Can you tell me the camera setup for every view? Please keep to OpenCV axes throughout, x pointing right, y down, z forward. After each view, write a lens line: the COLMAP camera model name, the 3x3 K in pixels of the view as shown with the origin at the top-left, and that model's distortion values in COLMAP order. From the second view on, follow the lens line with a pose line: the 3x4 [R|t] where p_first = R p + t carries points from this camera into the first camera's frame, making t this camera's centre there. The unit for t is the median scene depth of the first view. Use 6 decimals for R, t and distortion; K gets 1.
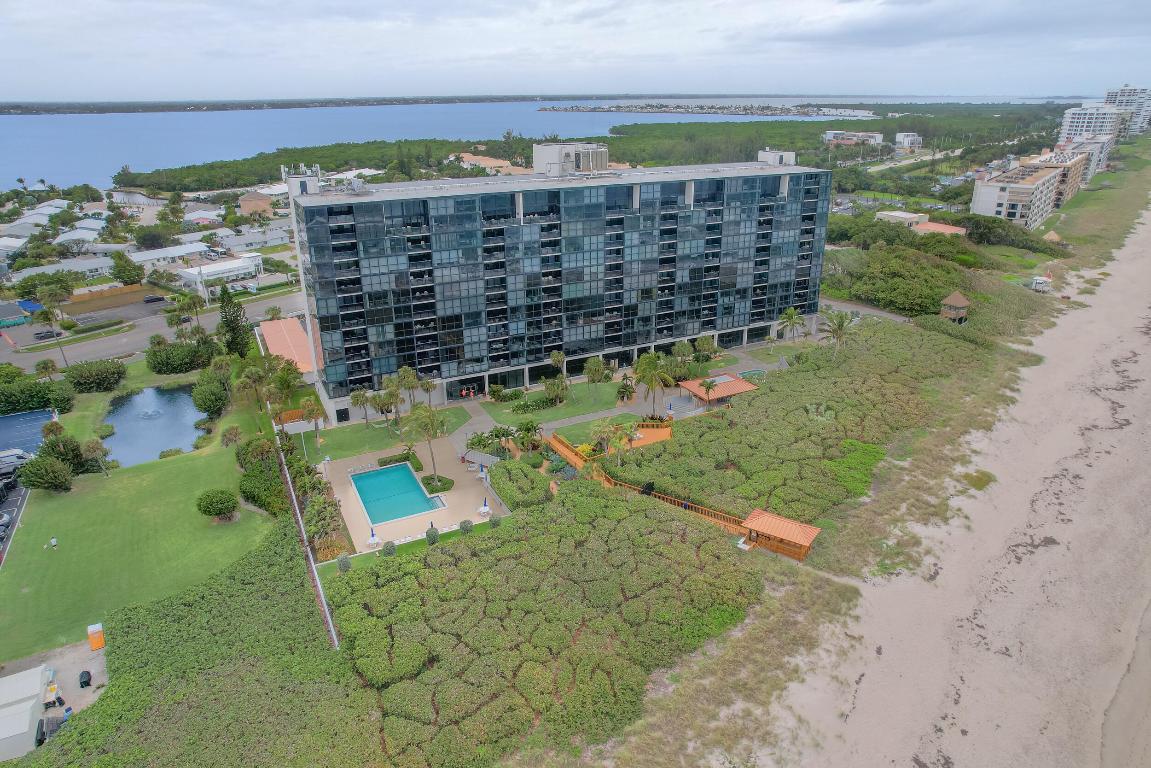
lens RADIAL K [[733.6, 0, 581.6], [0, 733.6, 379.7], [0, 0, 1]] dist [-0.078113, 0.068748]
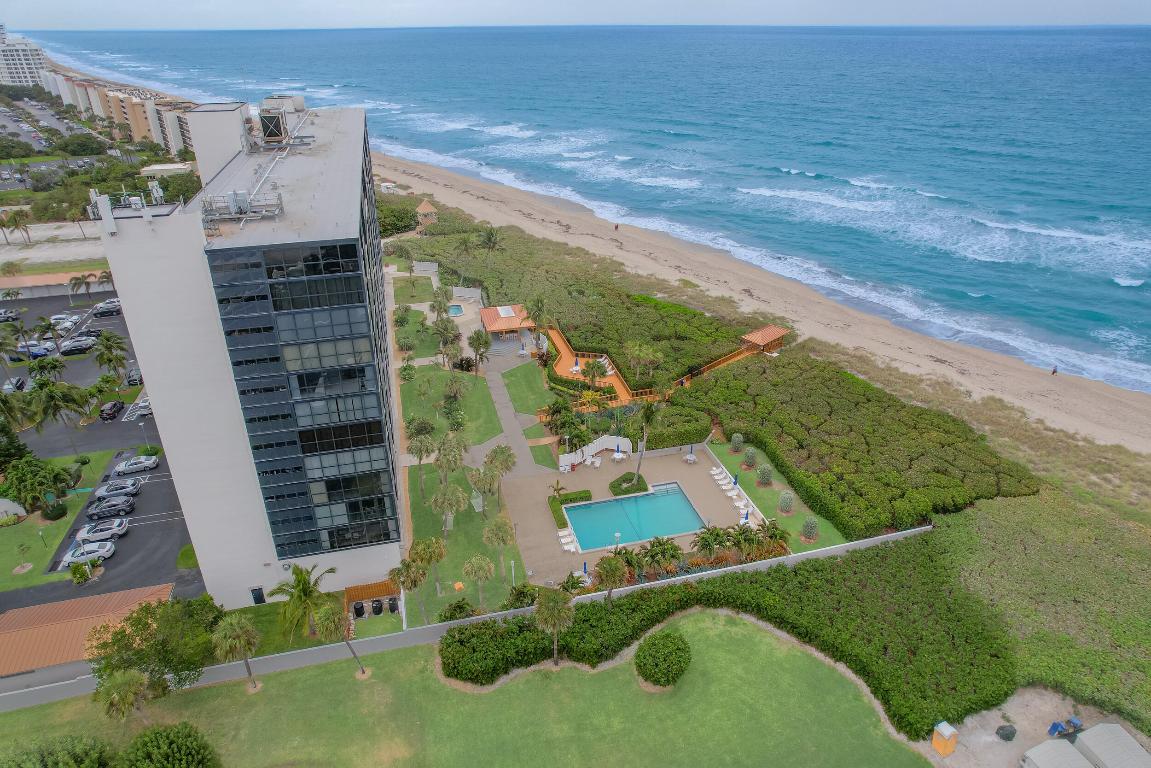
lens RADIAL K [[733.6, 0, 578.2], [0, 733.6, 379.3], [0, 0, 1]] dist [-0.078113, 0.068748]
pose [[0.214590, -0.428910, 0.877489, -0.714661], [0.363266, 0.869016, 0.335931, -0.218759], [-0.906636, 0.246674, 0.342290, 0.556917]]
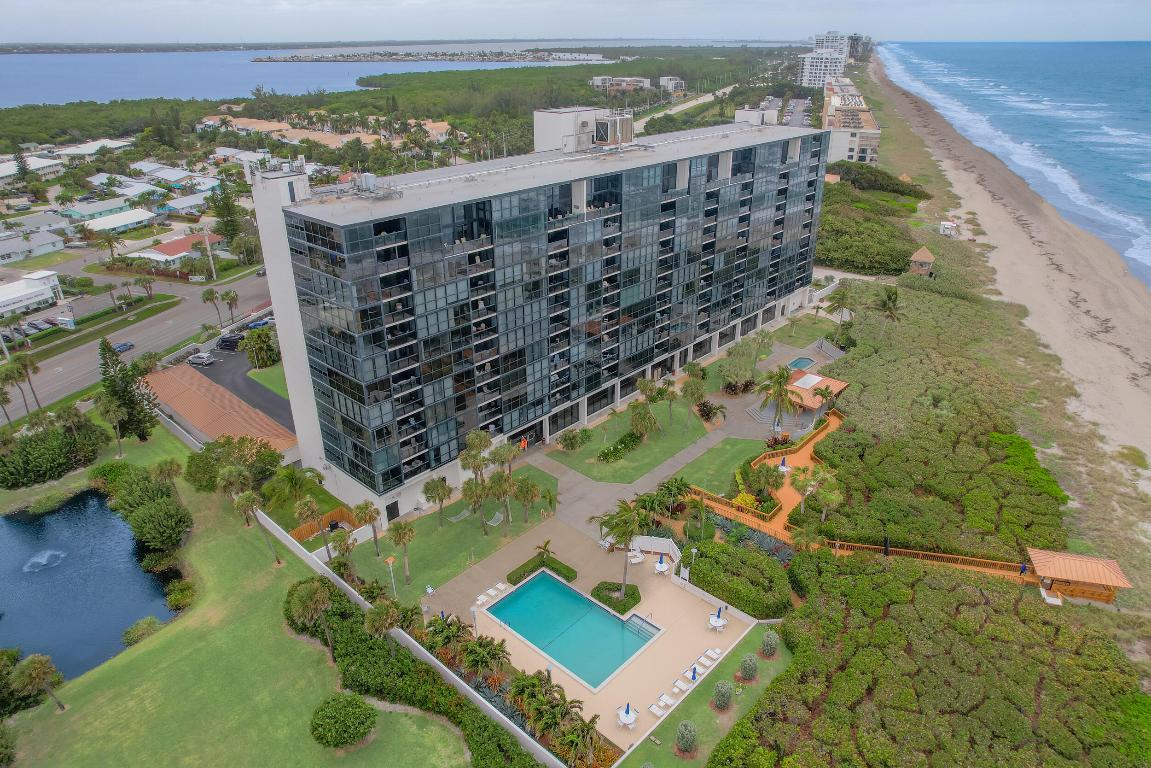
lens RADIAL K [[733.6, 0, 580.5], [0, 733.6, 377.4], [0, 0, 1]] dist [-0.078113, 0.068748]
pose [[0.936996, -0.146126, 0.317309, -0.333702], [0.126196, 0.988561, 0.082599, -0.107149], [-0.325749, -0.037352, 0.944718, 0.253276]]
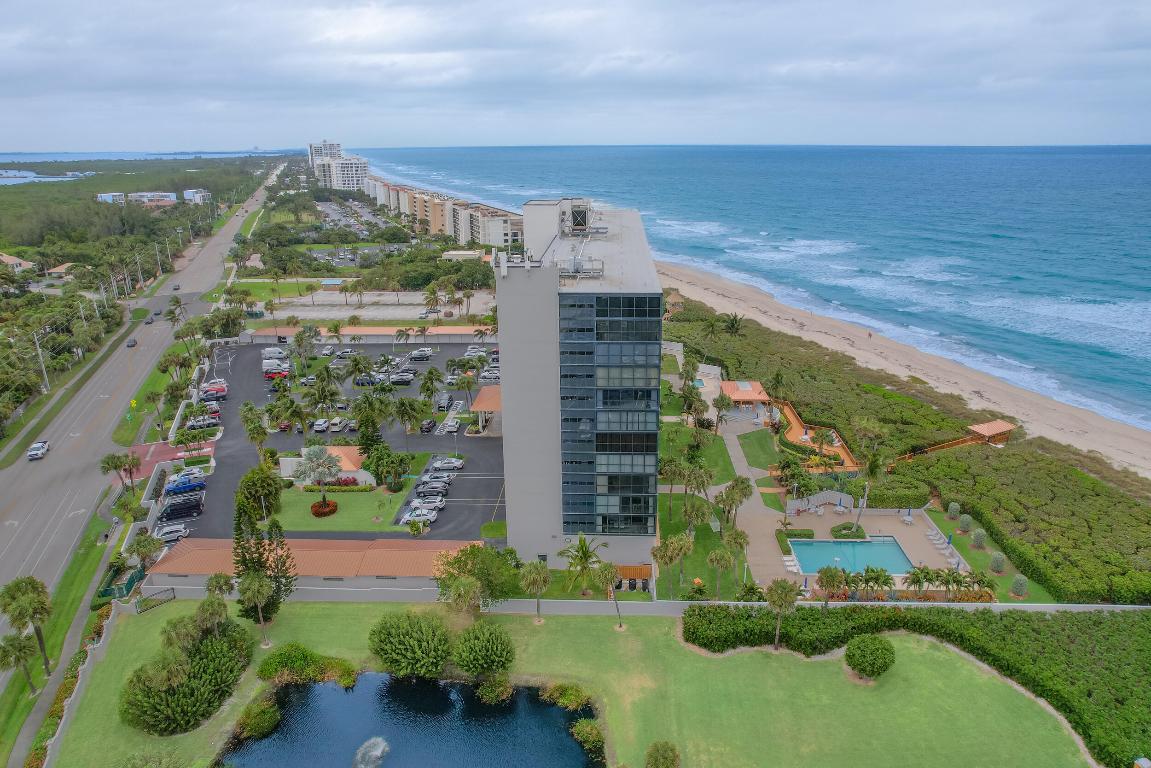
lens RADIAL K [[733.6, 0, 580.6], [0, 733.6, 379.4], [0, 0, 1]] dist [-0.078113, 0.068748]
pose [[0.496956, -0.266758, 0.825757, -0.880839], [0.323895, 0.939830, 0.108682, -0.214313], [-0.805063, 0.213448, 0.553456, 0.540039]]
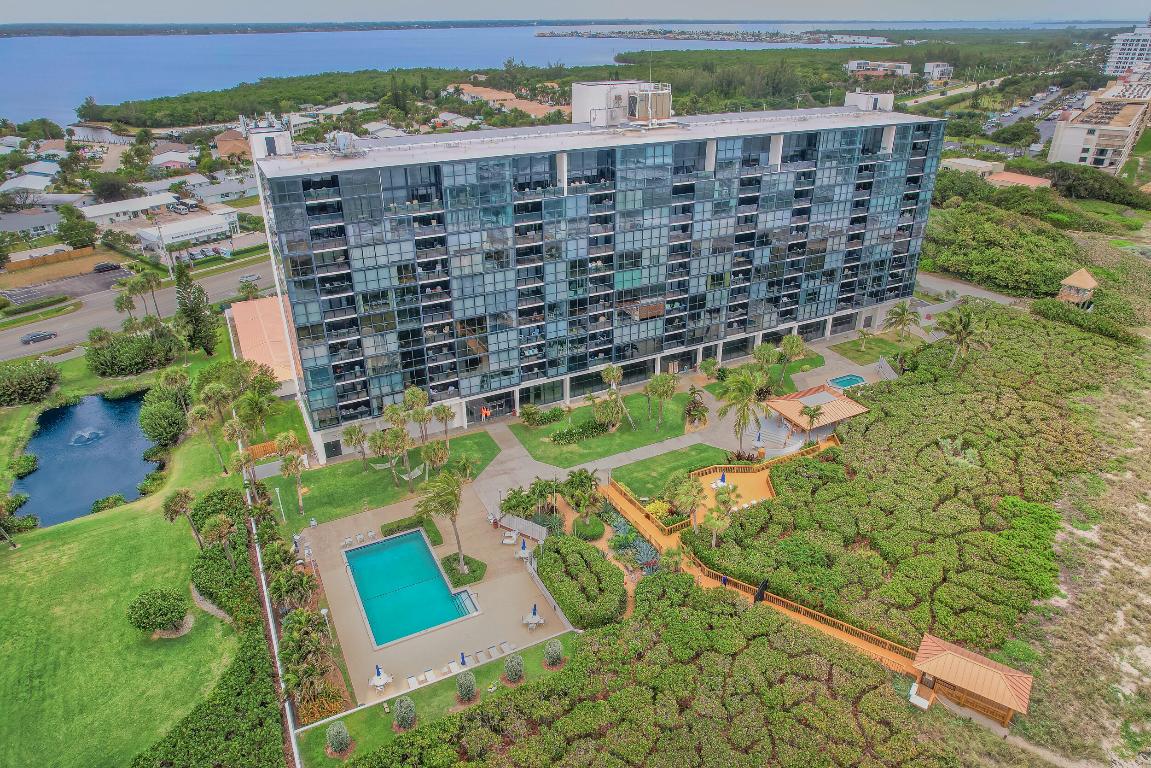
lens RADIAL K [[733.6, 0, 581.0], [0, 733.6, 379.3], [0, 0, 1]] dist [-0.078113, 0.068748]
pose [[0.999993, 0.001547, 0.003496, -0.064088], [-0.001849, 0.996109, 0.088110, -0.085263], [-0.003346, -0.088115, 0.996105, 0.223788]]
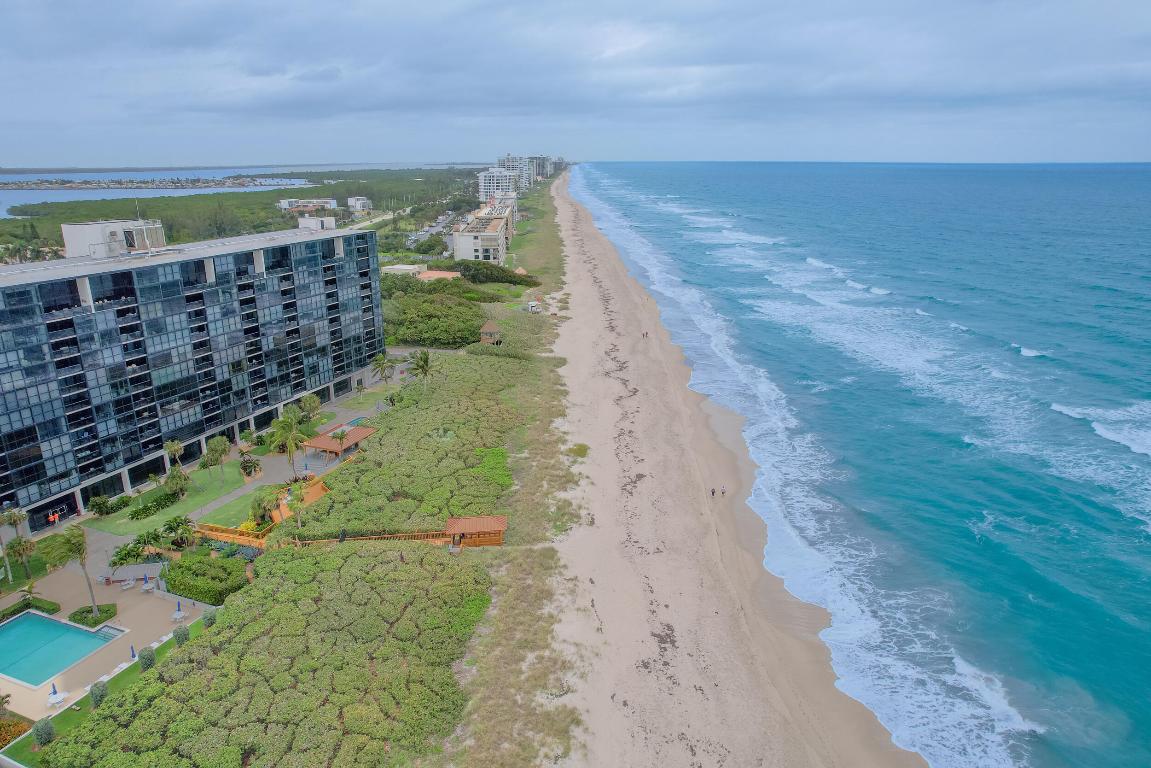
lens RADIAL K [[733.6, 0, 579.0], [0, 733.6, 377.4], [0, 0, 1]] dist [-0.078113, 0.068748]
pose [[0.753063, -0.188657, 0.630321, -0.190795], [0.244441, 0.969662, -0.001818, 0.010719], [-0.610855, 0.155446, 0.776333, -0.029012]]
